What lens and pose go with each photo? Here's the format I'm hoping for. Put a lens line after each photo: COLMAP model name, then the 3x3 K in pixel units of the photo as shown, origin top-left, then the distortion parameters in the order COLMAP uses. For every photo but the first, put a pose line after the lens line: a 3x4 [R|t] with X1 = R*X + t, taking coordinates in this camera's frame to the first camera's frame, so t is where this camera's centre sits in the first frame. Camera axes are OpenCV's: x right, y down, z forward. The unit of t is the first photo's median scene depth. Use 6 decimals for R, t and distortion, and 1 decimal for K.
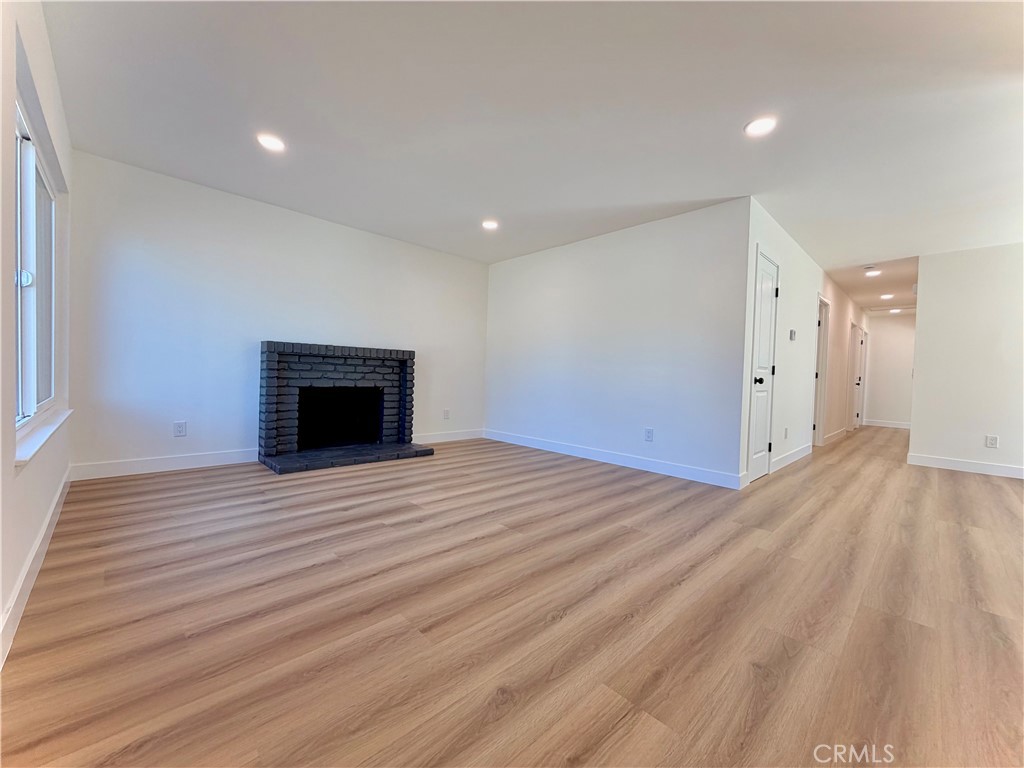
lens RADIAL K [[423.0, 0, 512.0], [0, 423.0, 384.0], [0, 0, 1]] dist [-0.008681, 0.000078]
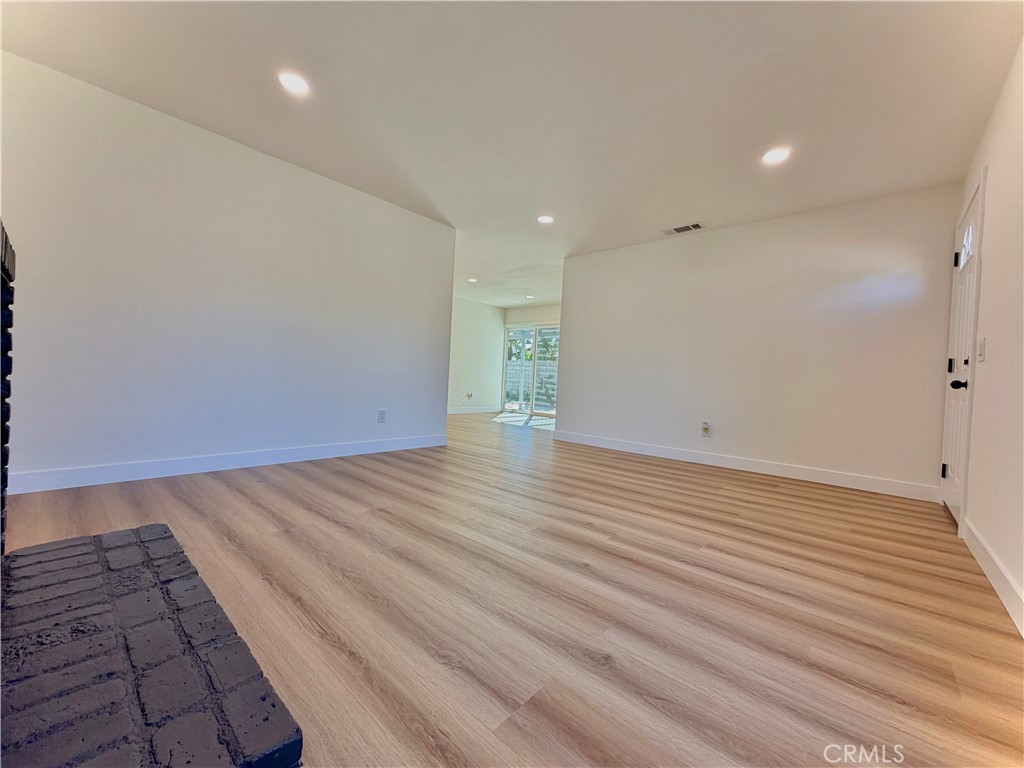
lens RADIAL K [[407.6, 0, 509.0], [0, 407.6, 381.5], [0, 0, 1]] dist [0.001763, -0.000035]
pose [[-0.083729, -0.049724, 0.995247, -1.362334], [-0.034143, 0.998311, 0.047005, -0.033830], [-0.995903, -0.030045, -0.085285, 1.578939]]
